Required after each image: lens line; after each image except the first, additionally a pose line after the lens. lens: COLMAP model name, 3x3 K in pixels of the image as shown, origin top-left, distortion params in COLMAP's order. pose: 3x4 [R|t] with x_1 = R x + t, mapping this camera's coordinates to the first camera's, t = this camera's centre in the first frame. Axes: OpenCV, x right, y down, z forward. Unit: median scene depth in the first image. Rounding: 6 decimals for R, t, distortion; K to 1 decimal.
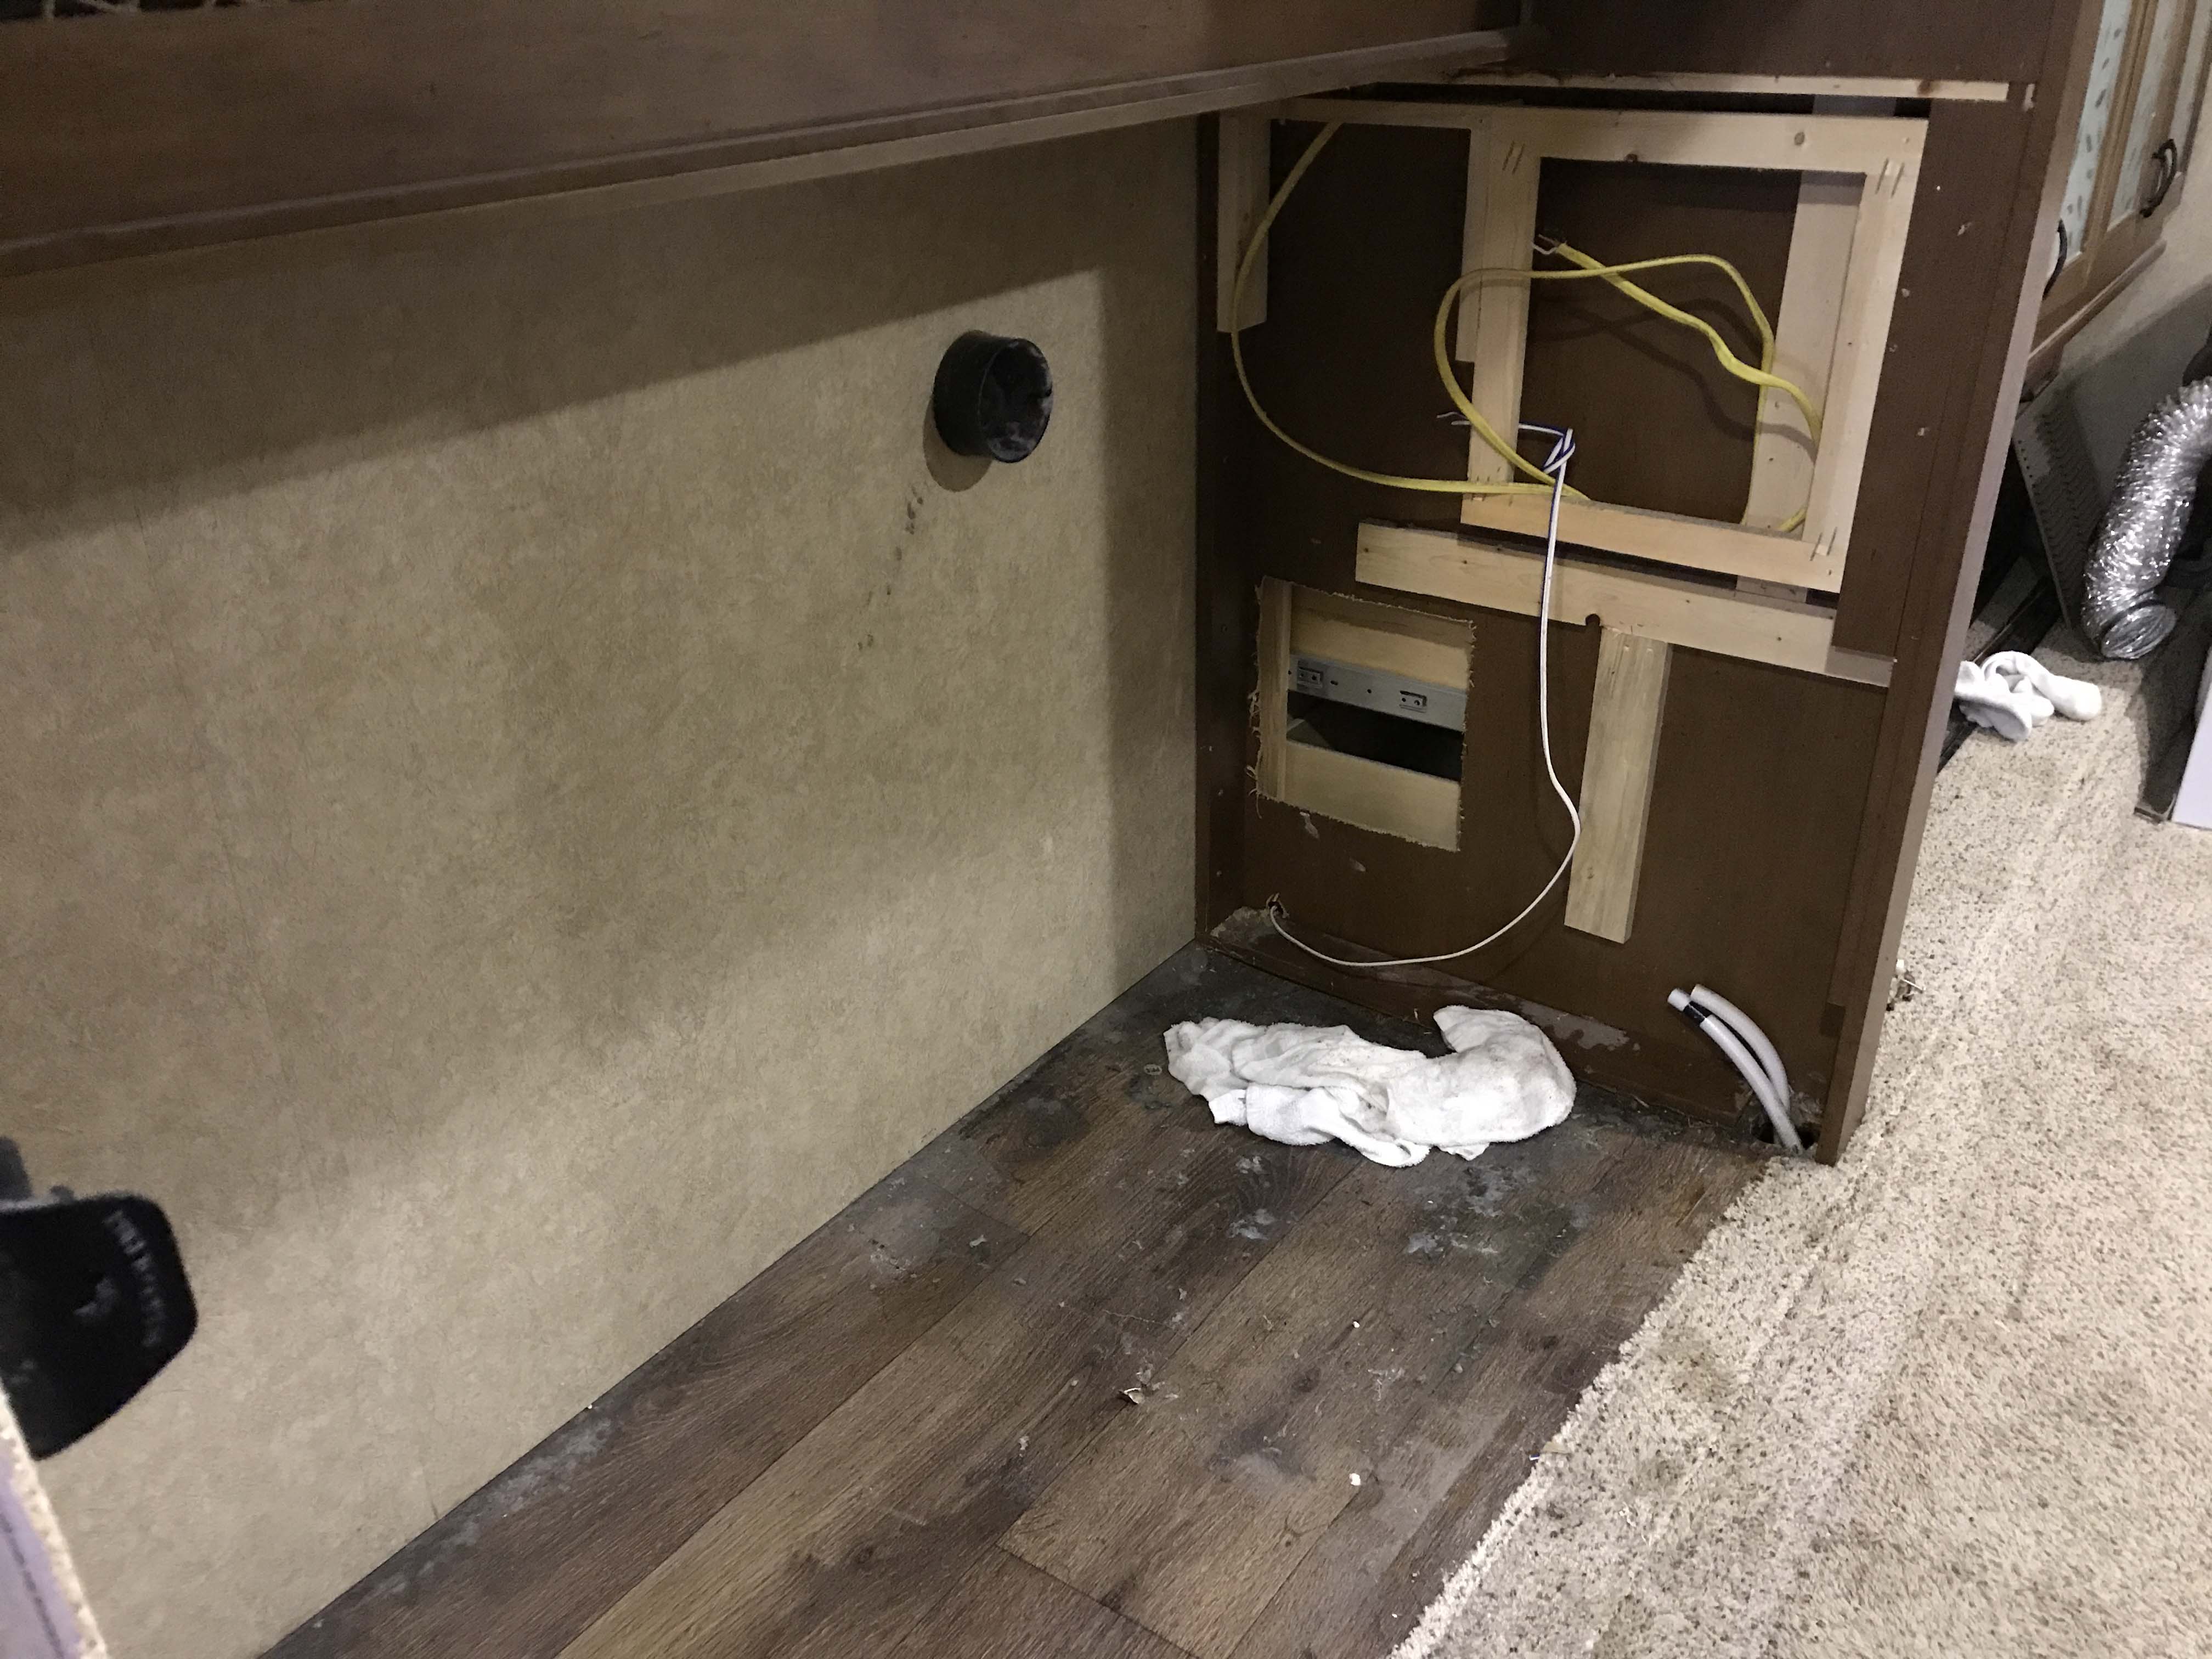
lens RADIAL K [[1807.1, 0, 1110.6], [0, 1807.1, 841.7], [0, 0, 1]] dist [0.042913, -0.031458]
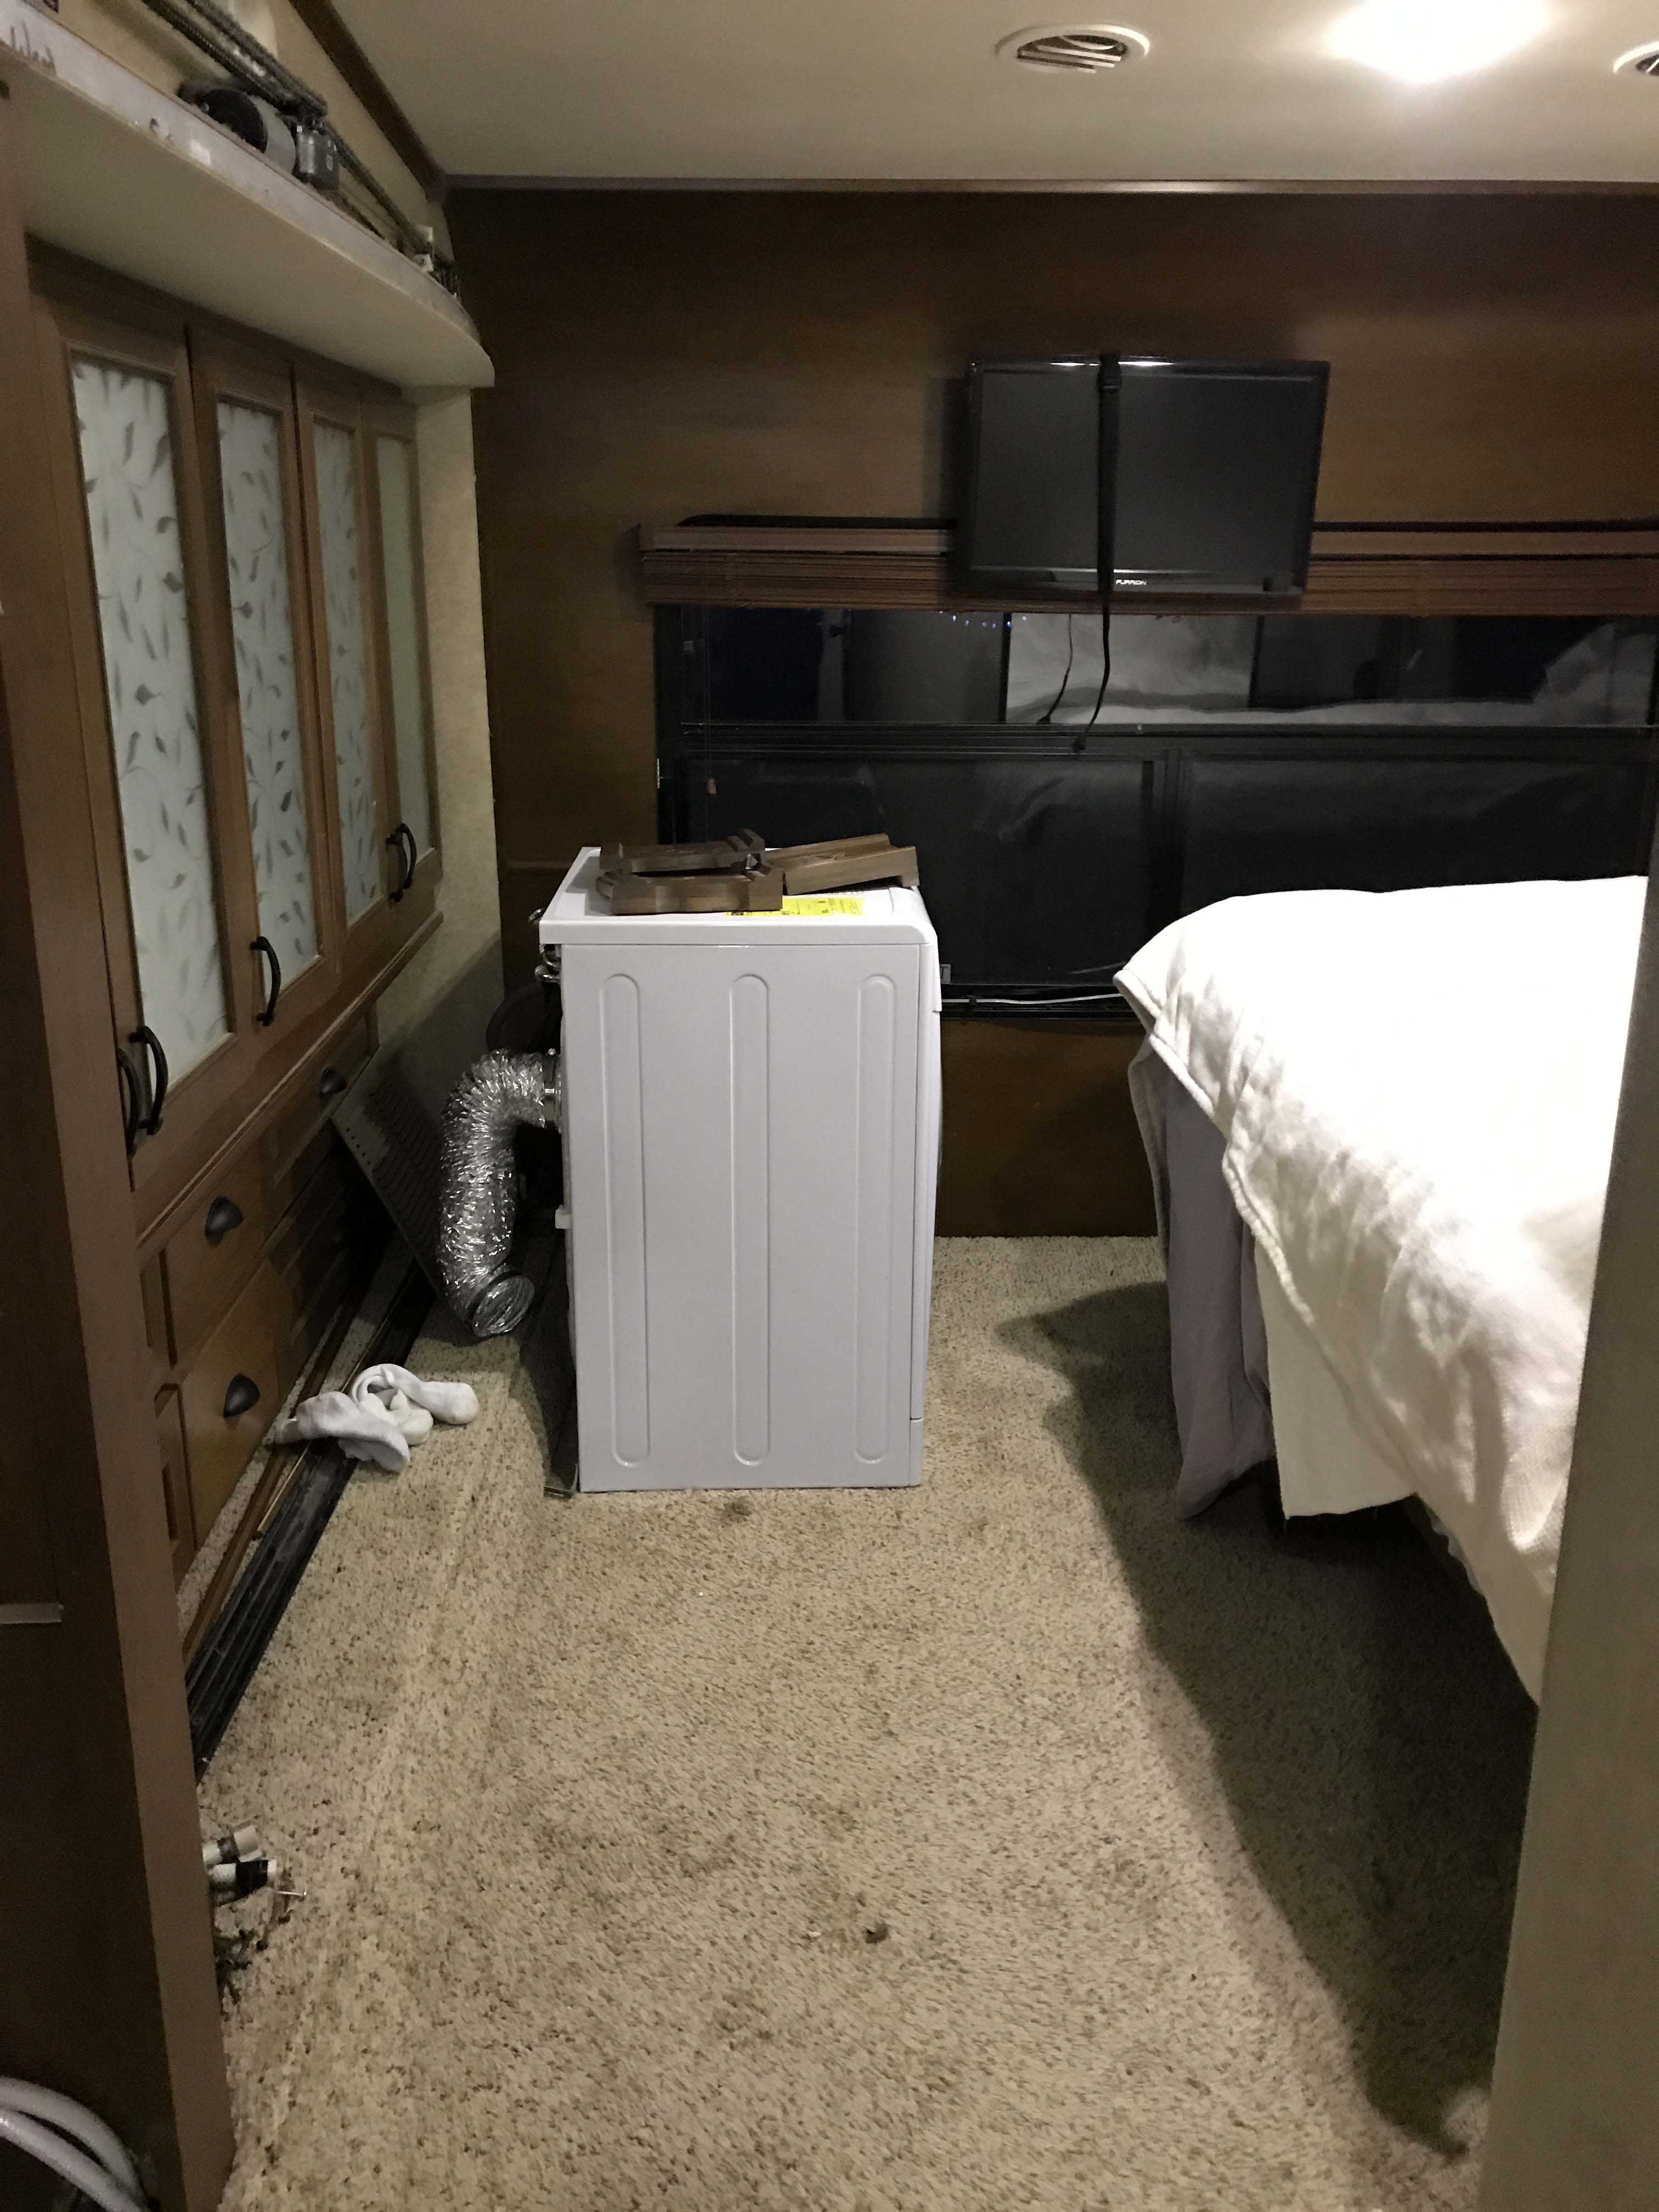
lens RADIAL K [[1807.1, 0, 825.4], [0, 1807.1, 1145.2], [0, 0, 1]] dist [0.042913, -0.031458]
pose [[0.790581, -0.167597, 0.588977, 0.164261], [0.265630, 0.960475, -0.083244, -0.079295], [-0.551746, 0.222261, 0.803851, 0.131770]]
